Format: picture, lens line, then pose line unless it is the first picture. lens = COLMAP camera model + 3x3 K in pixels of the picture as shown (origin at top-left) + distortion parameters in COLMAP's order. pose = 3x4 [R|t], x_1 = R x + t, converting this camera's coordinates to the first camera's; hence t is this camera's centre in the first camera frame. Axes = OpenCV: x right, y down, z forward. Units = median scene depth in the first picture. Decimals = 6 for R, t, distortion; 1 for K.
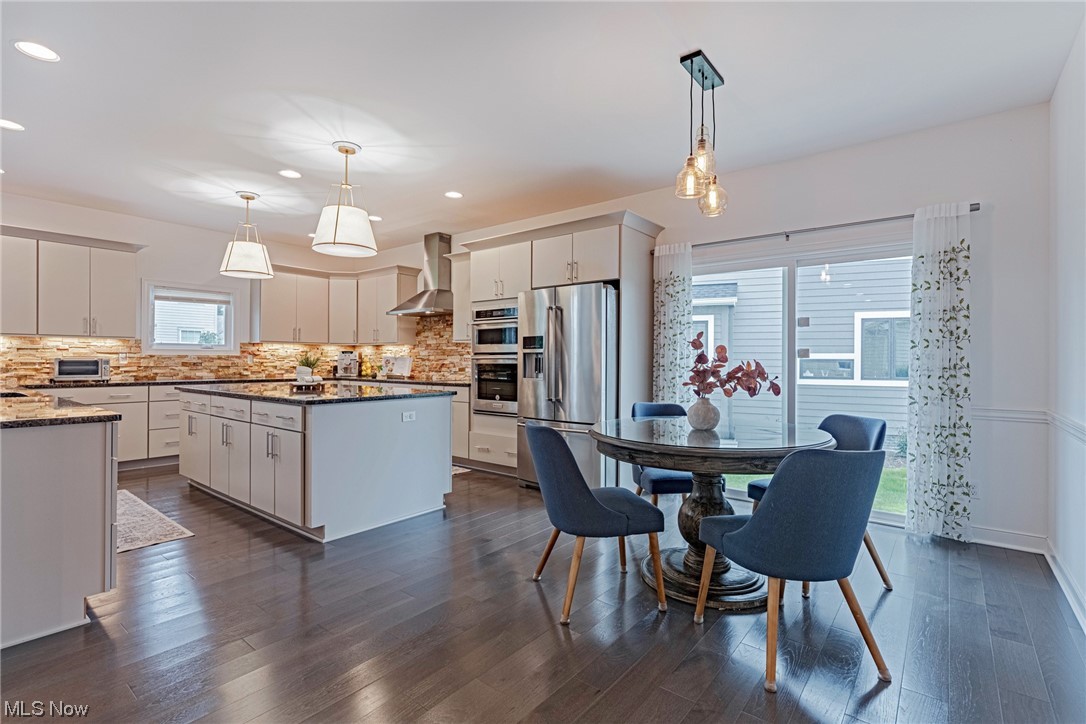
lens RADIAL K [[534.2, 0, 519.2], [0, 534.2, 358.7], [0, 0, 1]] dist [-0.006733, -0.000739]
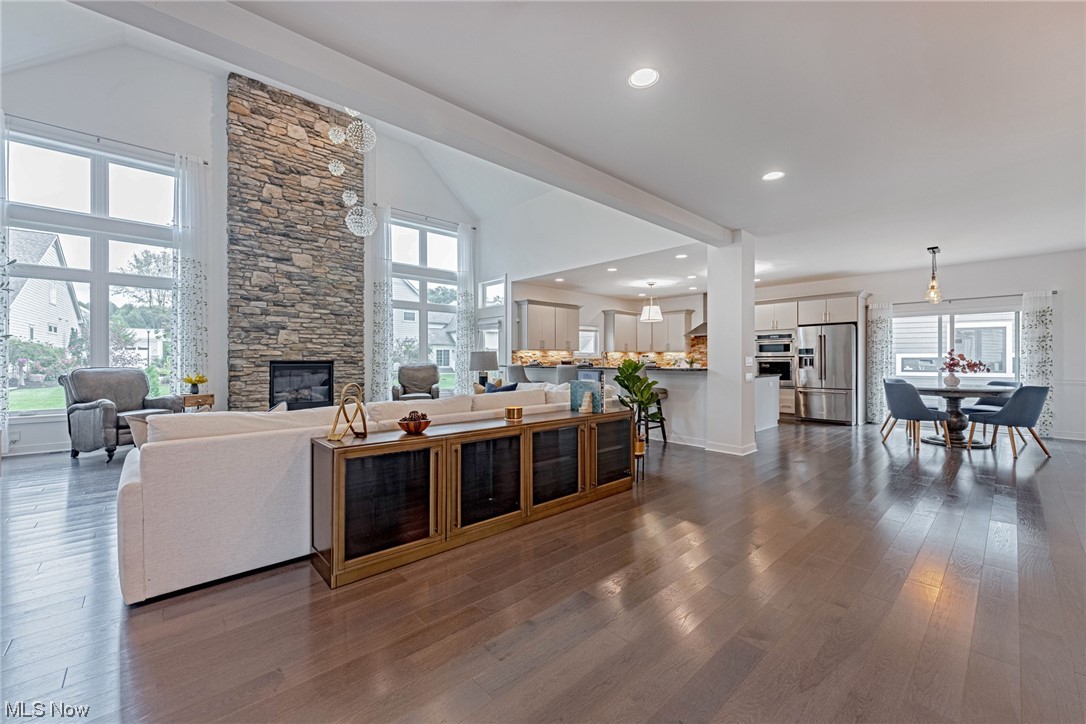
lens RADIAL K [[430.3, 0, 540.1], [0, 430.3, 359.1], [0, 0, 1]] dist [-0.001907, 0.000007]
pose [[0.988046, -0.007112, -0.153998, -0.734250], [0.007154, 0.999974, -0.000281, -0.007466], [0.153996, -0.000824, 0.988071, -0.817283]]
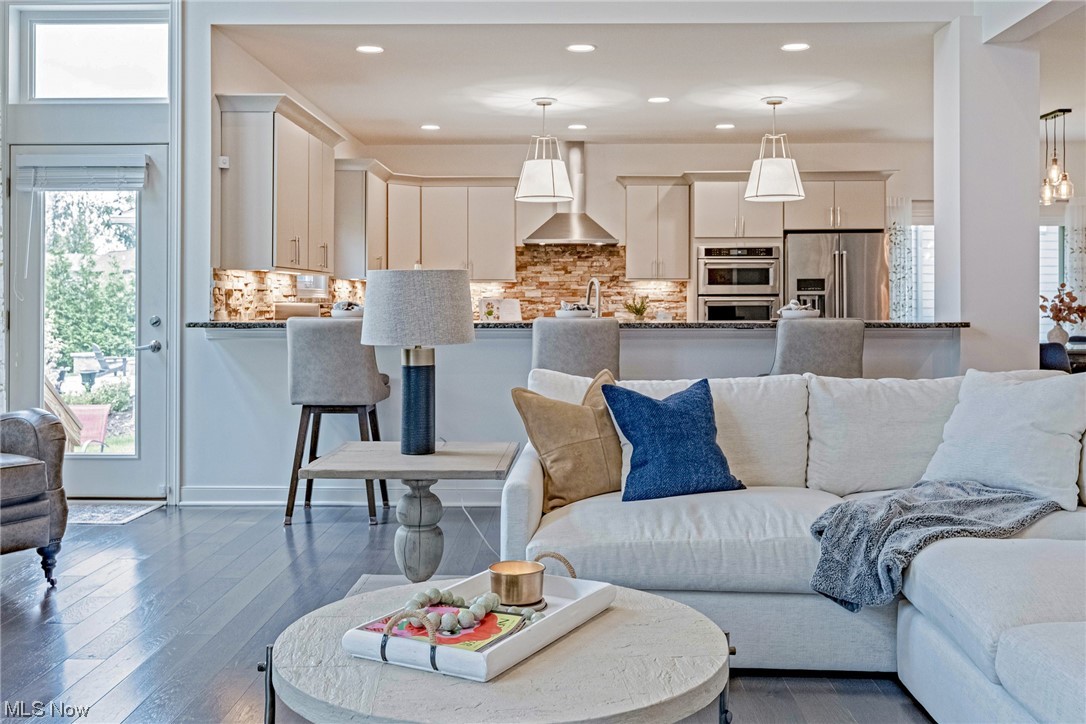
lens RADIAL K [[975.9, 0, 585.9], [0, 975.9, 307.8], [0, 0, 1]] dist [-0.005282, 0.010072]
pose [[0.812895, -0.010035, 0.582324, -1.408930], [0.003704, 0.999920, 0.012061, -0.009992], [-0.582398, -0.007648, 0.812868, -0.274305]]
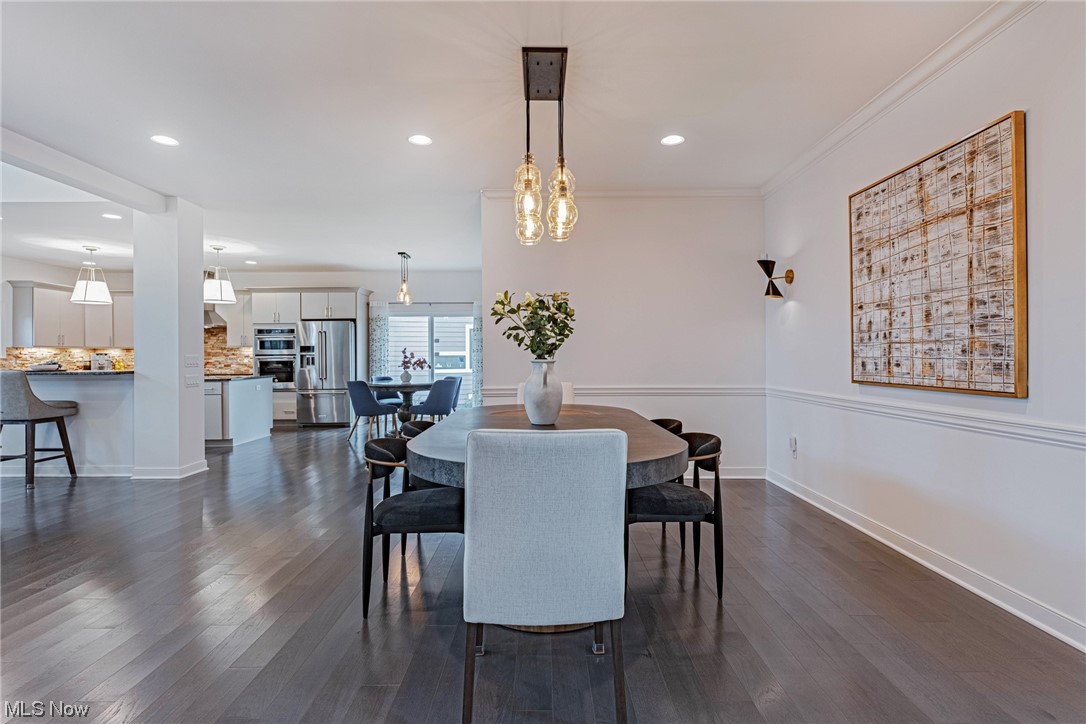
lens RADIAL K [[534.2, 0, 547.0], [0, 534.2, 359.2], [0, 0, 1]] dist [-0.006733, -0.000739]
pose [[0.765433, -0.013918, 0.643365, -0.529402], [0.009356, 0.999901, 0.010499, -0.006842], [-0.643447, -0.002016, 0.765488, -0.967134]]
